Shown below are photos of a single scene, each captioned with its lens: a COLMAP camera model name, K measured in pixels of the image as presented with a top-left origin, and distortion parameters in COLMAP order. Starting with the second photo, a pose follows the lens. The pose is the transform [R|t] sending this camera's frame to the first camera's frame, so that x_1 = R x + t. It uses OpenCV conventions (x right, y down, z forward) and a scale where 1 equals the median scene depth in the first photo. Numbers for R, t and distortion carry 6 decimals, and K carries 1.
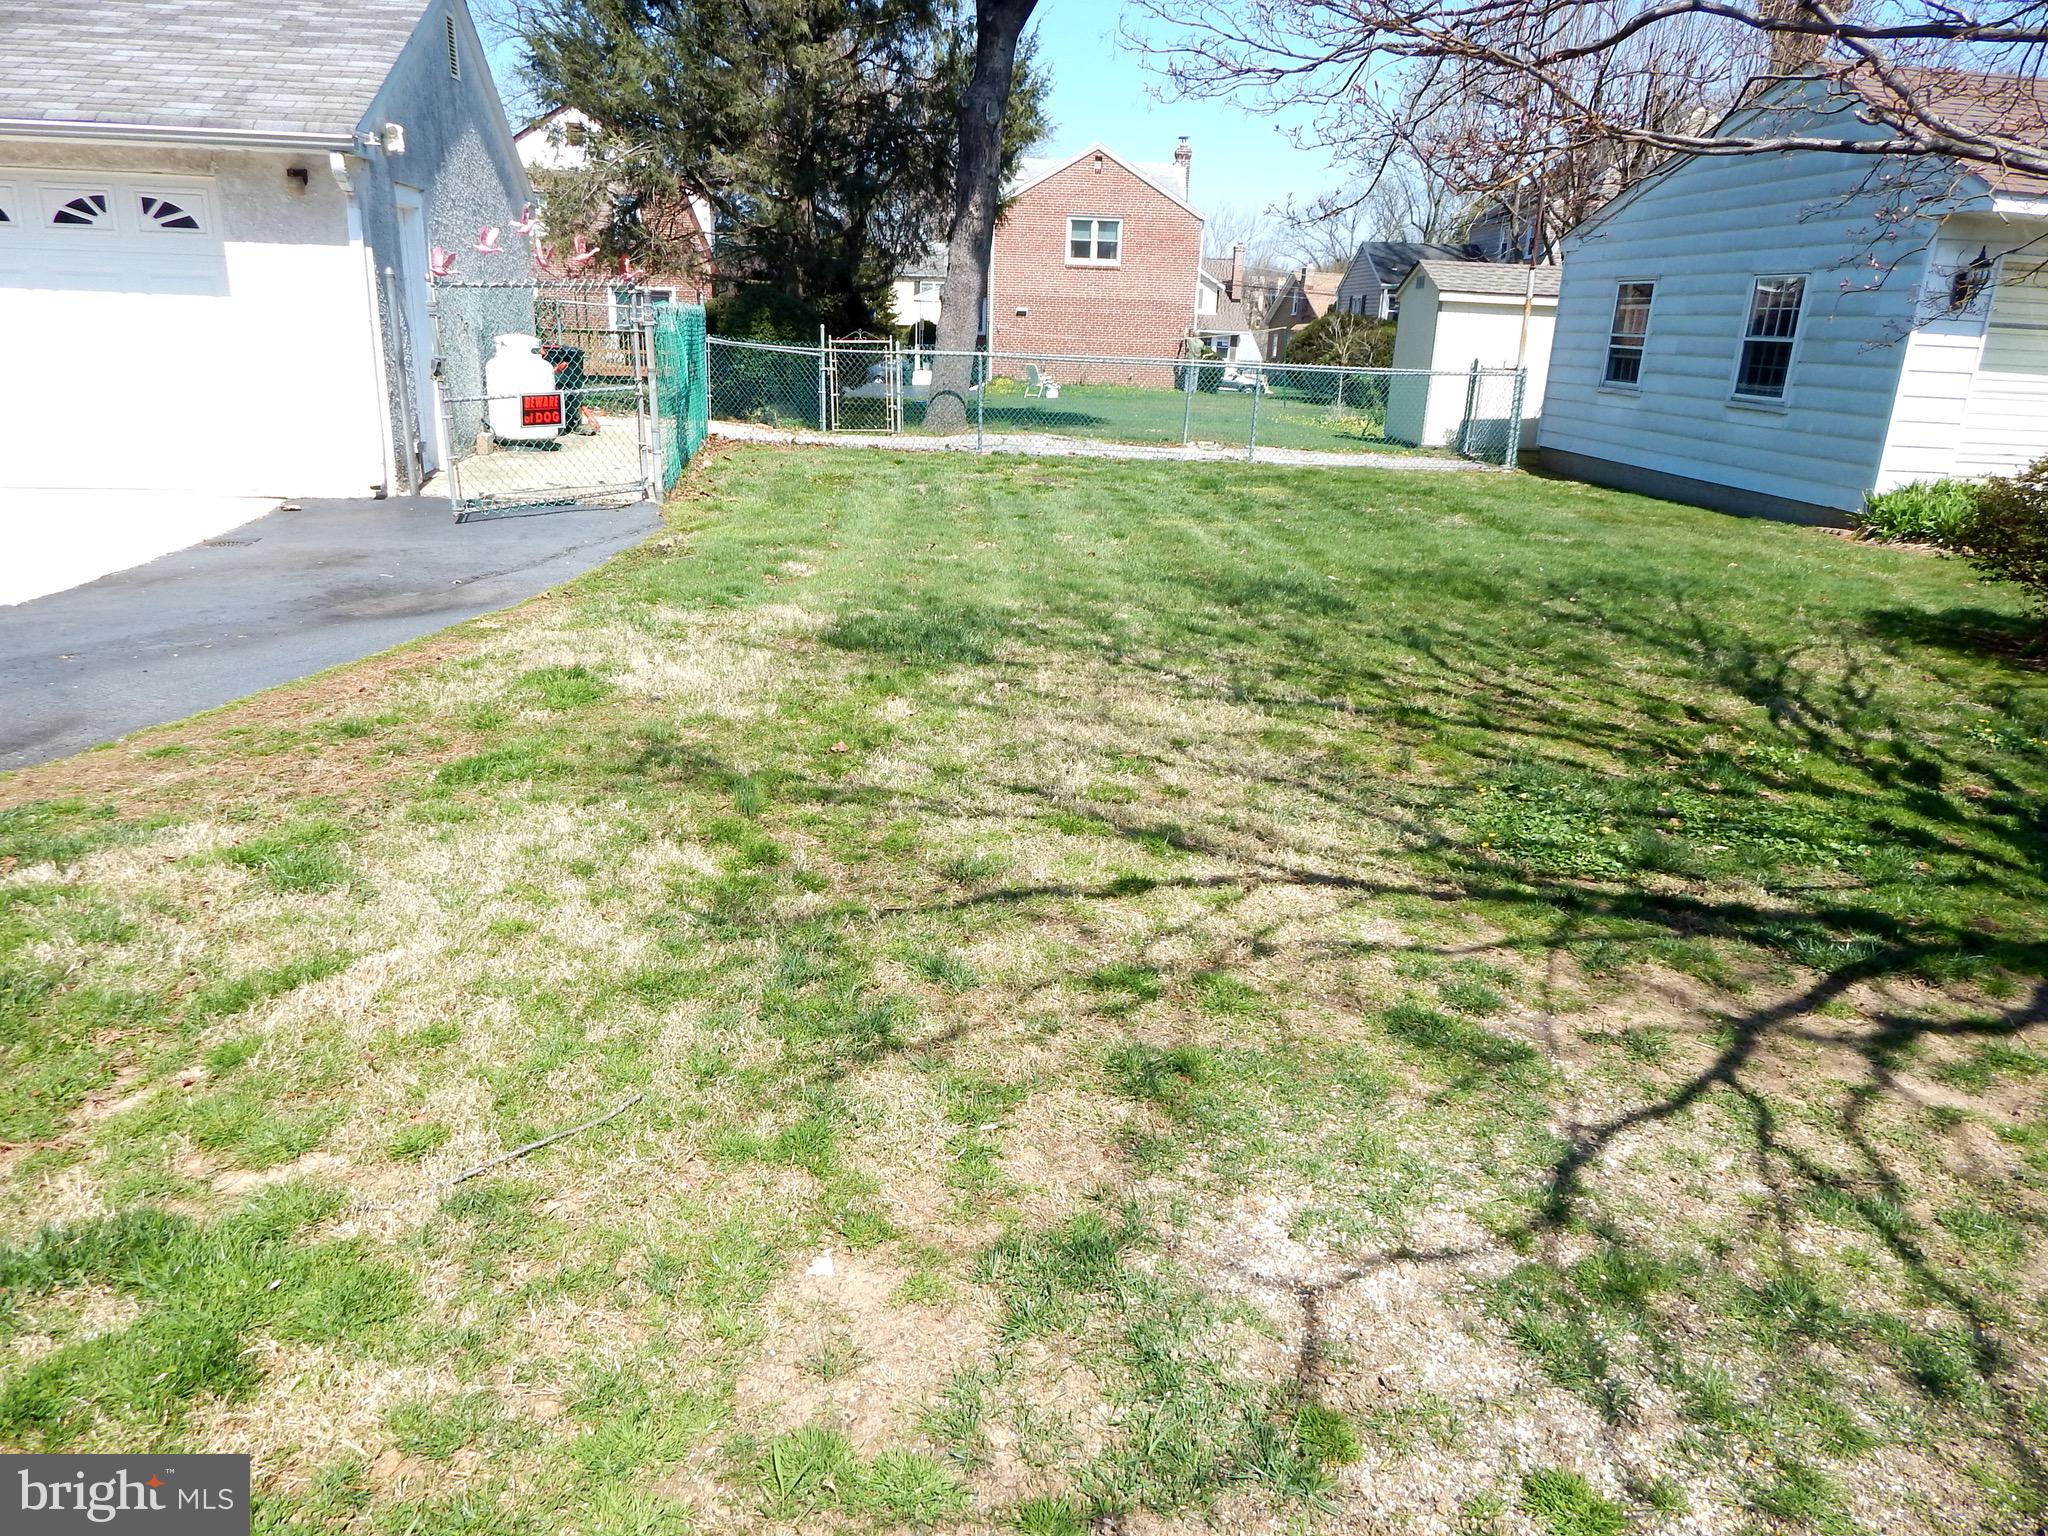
lens RADIAL K [[1346.6, 0, 1031.7], [0, 1346.6, 754.4], [0, 0, 1]] dist [0.001353, -0.005438]
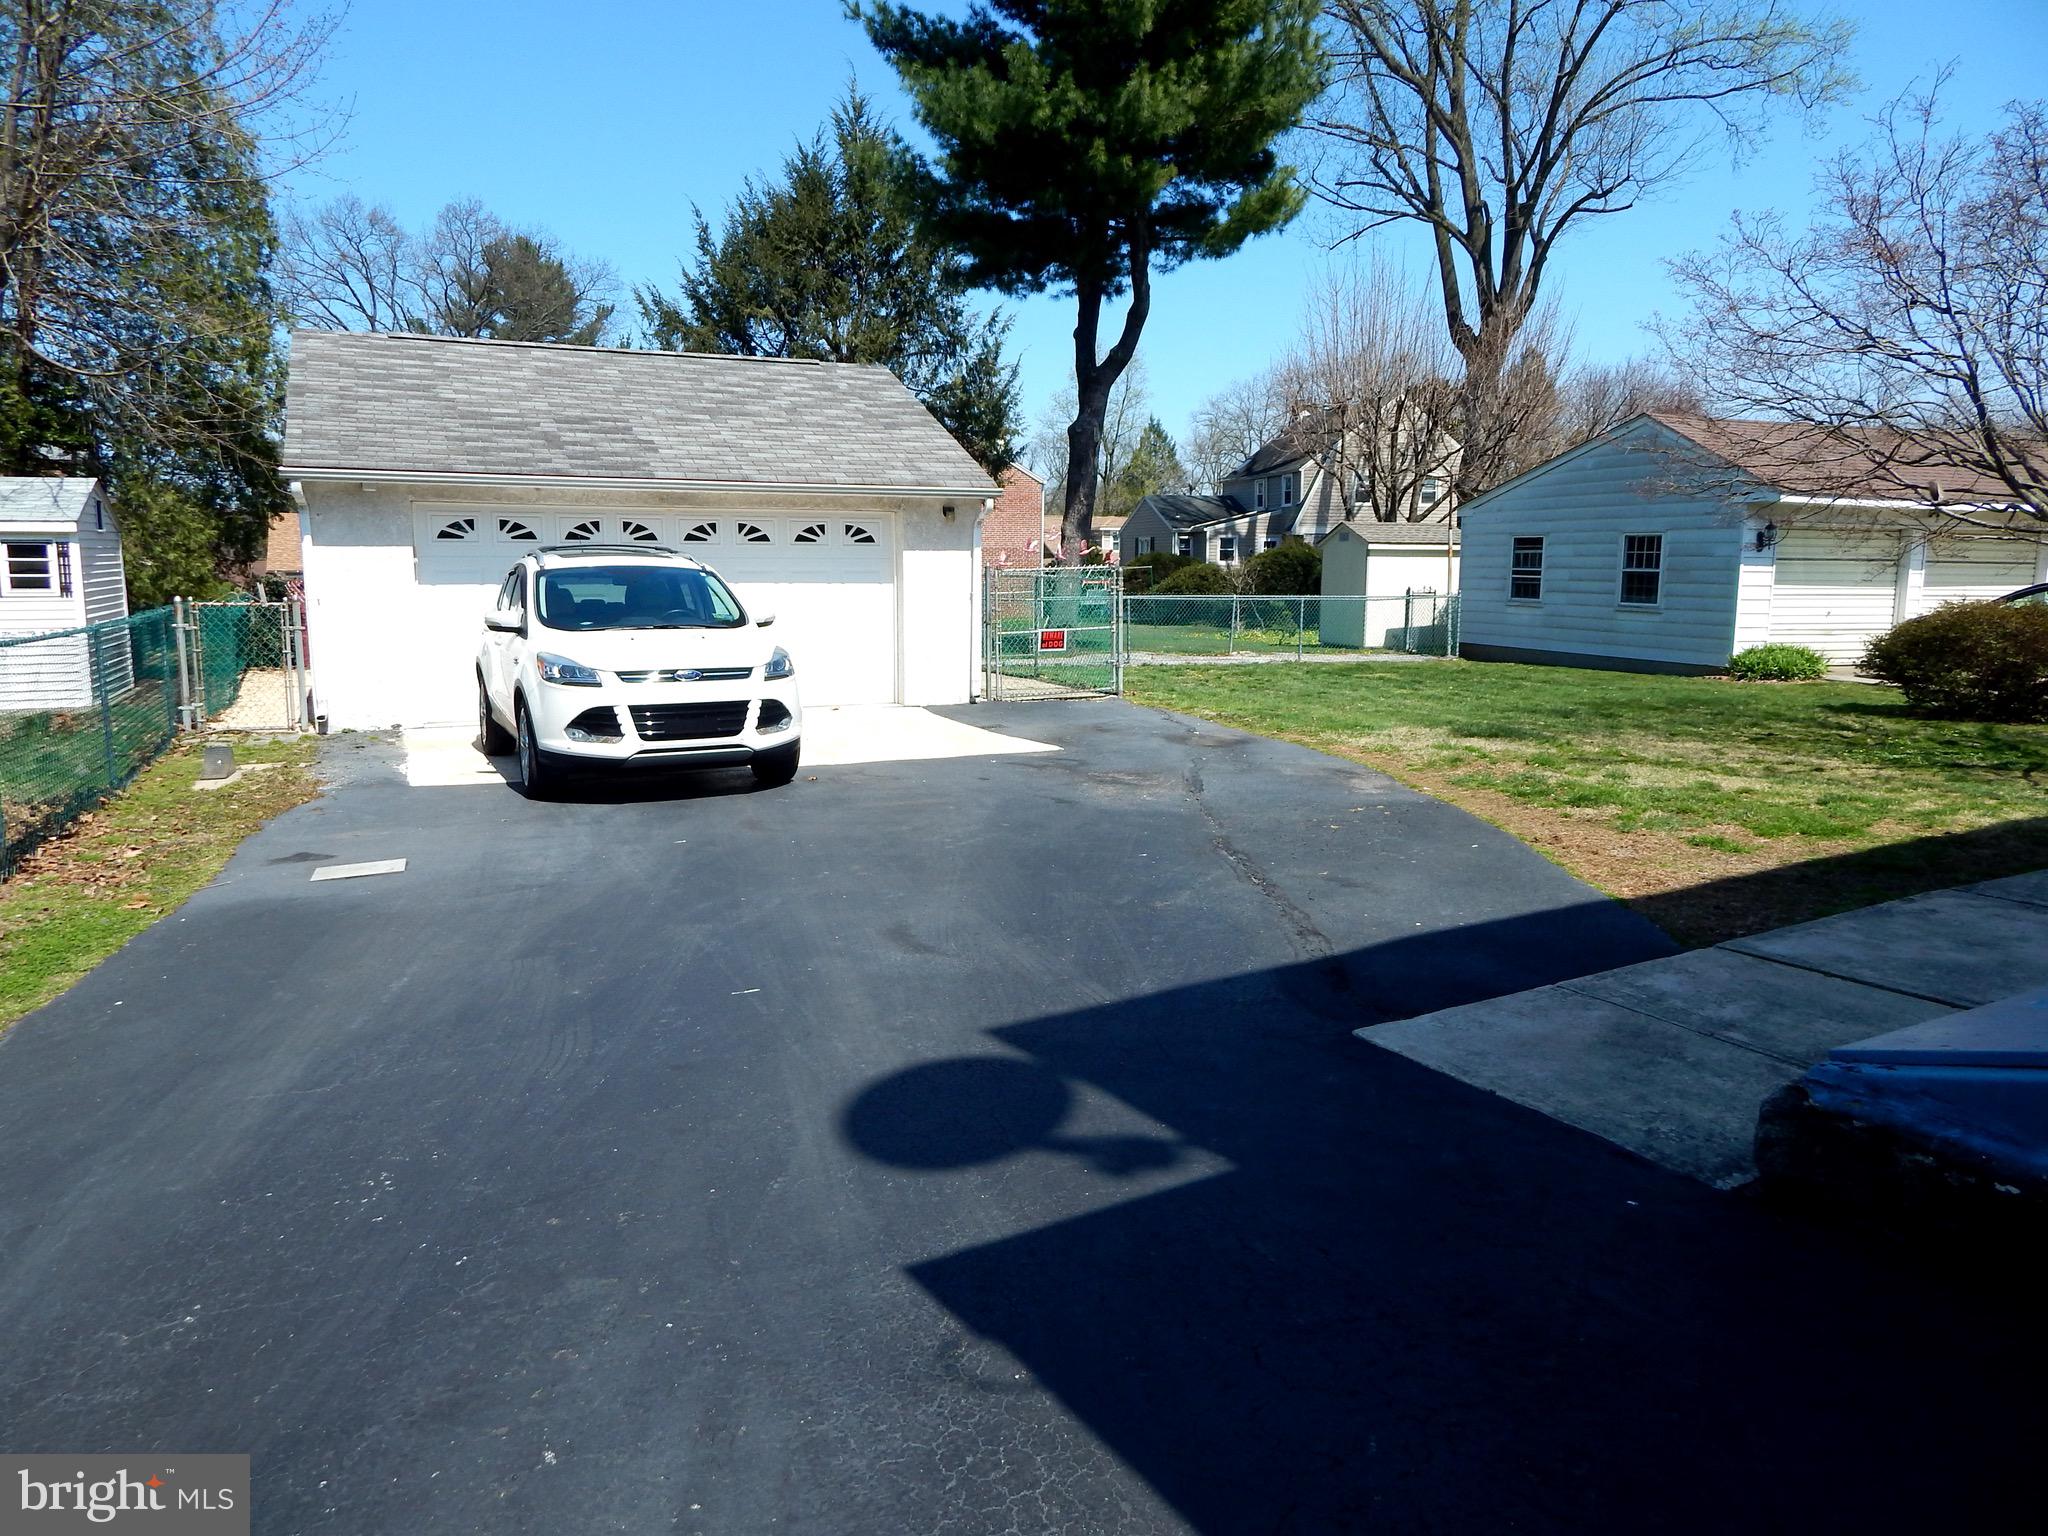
lens RADIAL K [[1346.6, 0, 1031.7], [0, 1346.6, 754.4], [0, 0, 1]] dist [0.001353, -0.005438]
pose [[0.969364, -0.067262, 0.236238, -0.680298], [0.105329, 0.982689, -0.152408, 0.102903], [-0.221898, 0.172621, 0.959668, -0.448906]]
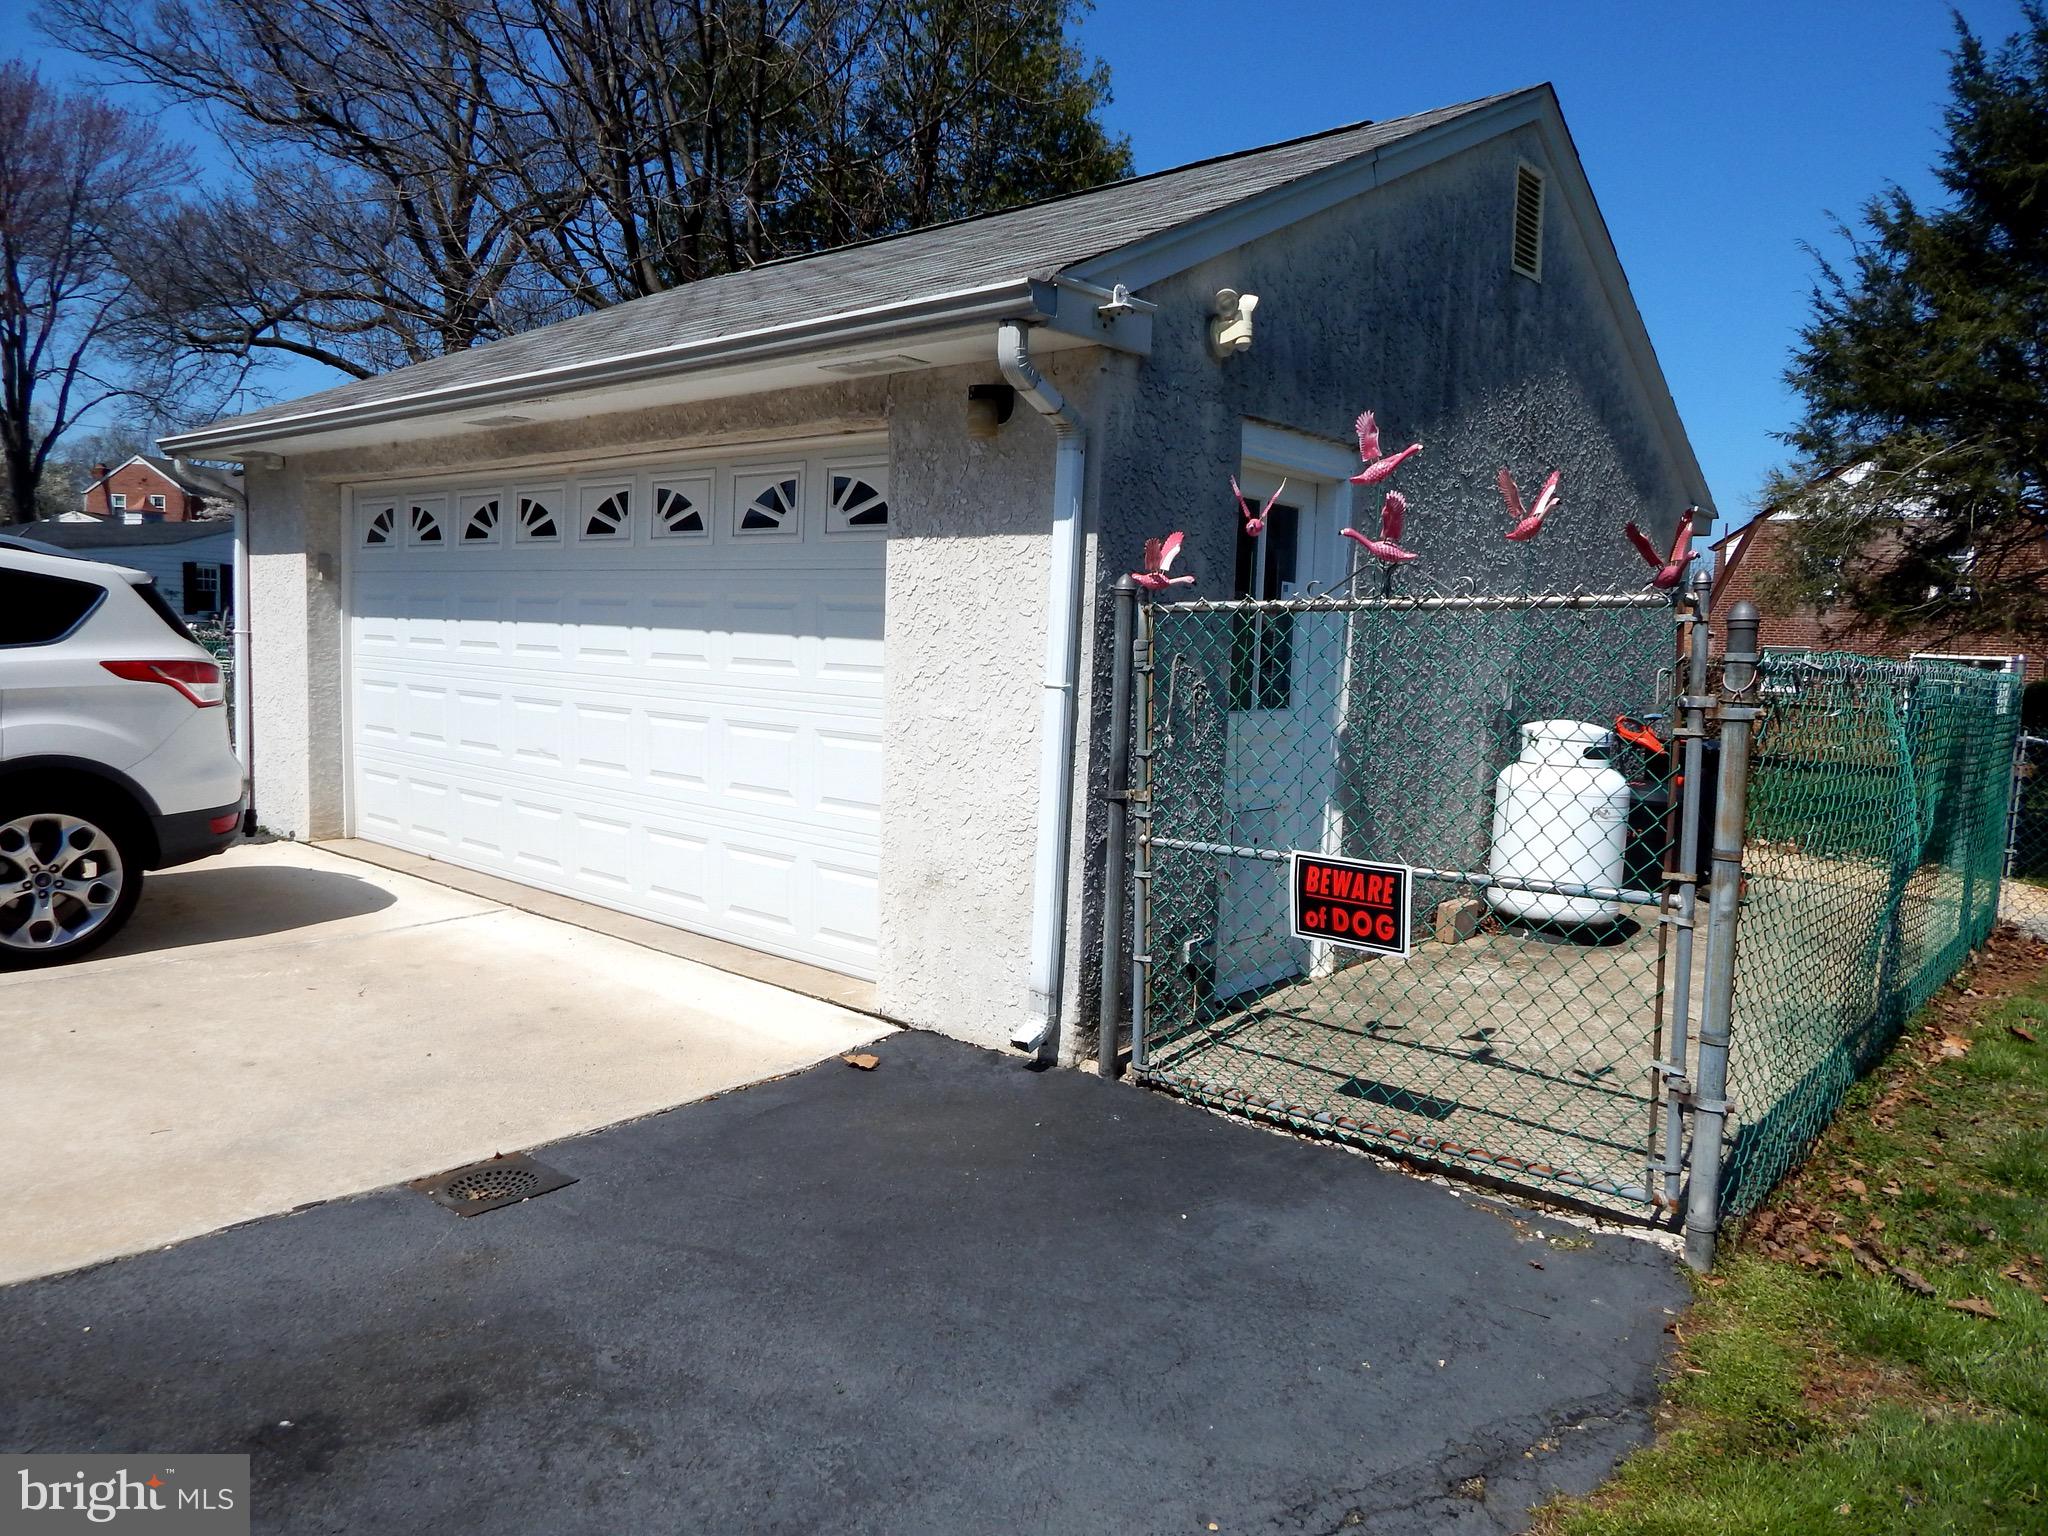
lens RADIAL K [[1346.6, 0, 1031.7], [0, 1346.6, 754.4], [0, 0, 1]] dist [0.001353, -0.005438]
pose [[0.637140, 0.055450, -0.768751, -0.126537], [-0.253087, 0.957155, -0.140718, -0.193136], [0.728011, 0.284218, 0.623875, 0.589452]]
